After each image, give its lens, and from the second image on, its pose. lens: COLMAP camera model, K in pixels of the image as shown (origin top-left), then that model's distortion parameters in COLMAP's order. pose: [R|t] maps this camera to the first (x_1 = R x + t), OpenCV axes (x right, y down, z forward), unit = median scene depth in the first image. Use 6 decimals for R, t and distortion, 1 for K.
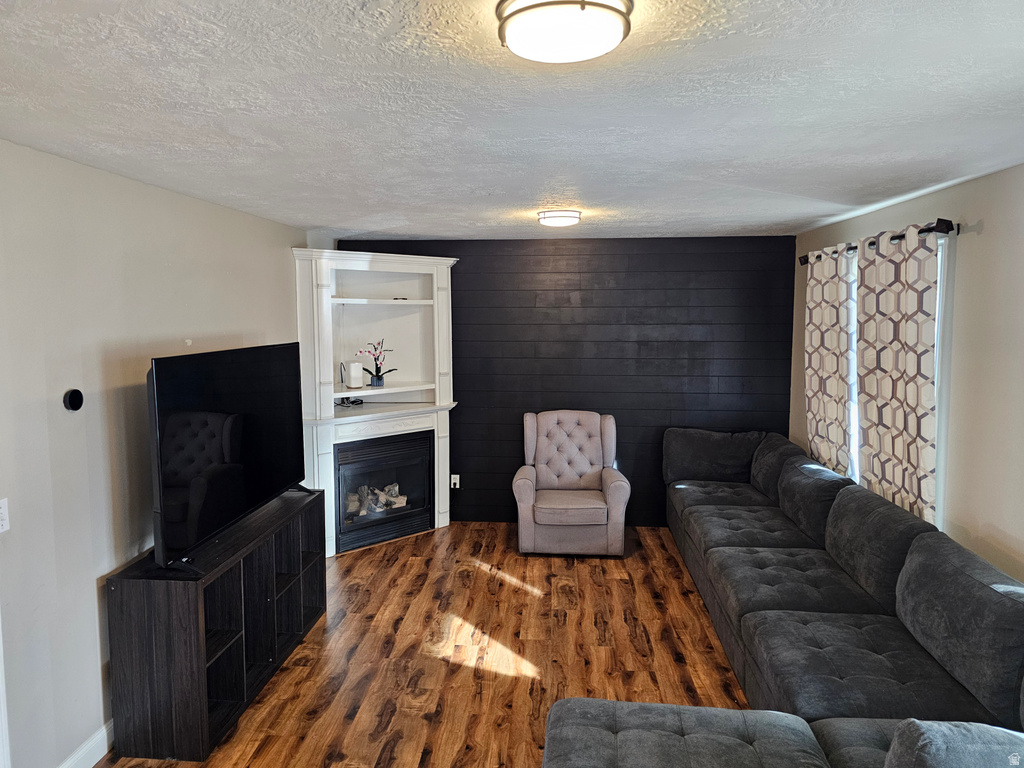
lens RADIAL K [[685.5, 0, 511.2], [0, 685.5, 370.9], [0, 0, 1]] dist [-0.004142, -0.004242]
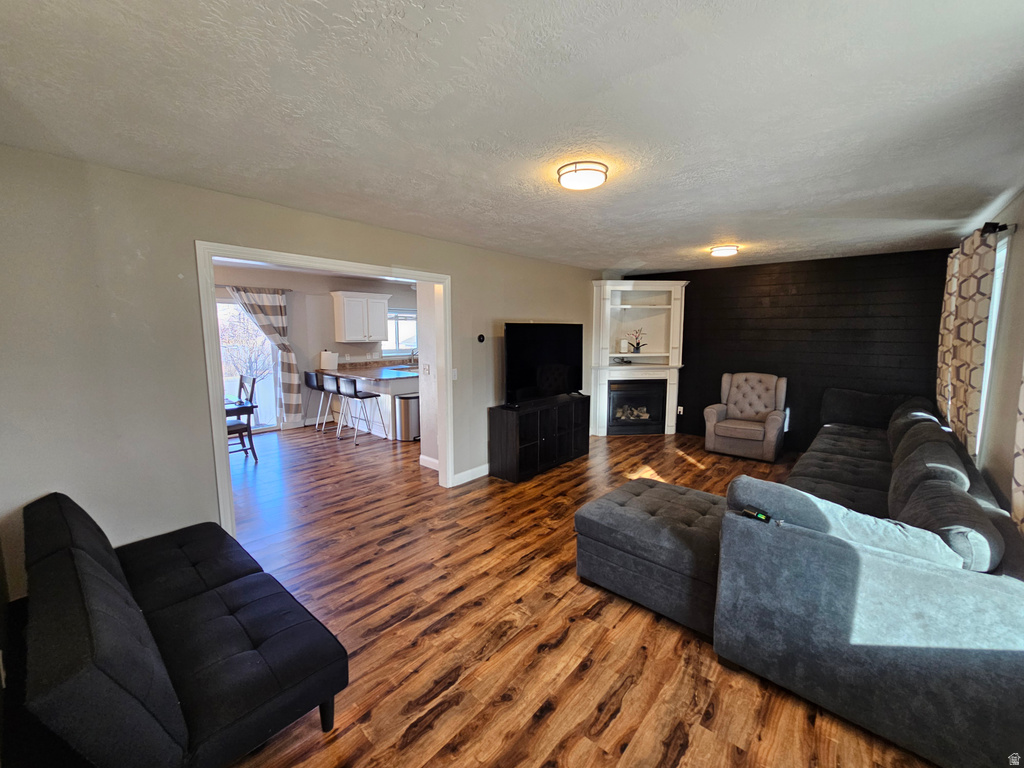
lens RADIAL K [[420.1, 0, 512.0], [0, 420.1, 384.0], [0, 0, 1]] dist [-0.000312, -0.000036]
pose [[0.809802, 0.077277, -0.581592, 0.221020], [-0.049320, 0.996745, 0.063767, 0.054878], [0.584626, -0.022955, 0.810978, -0.142595]]
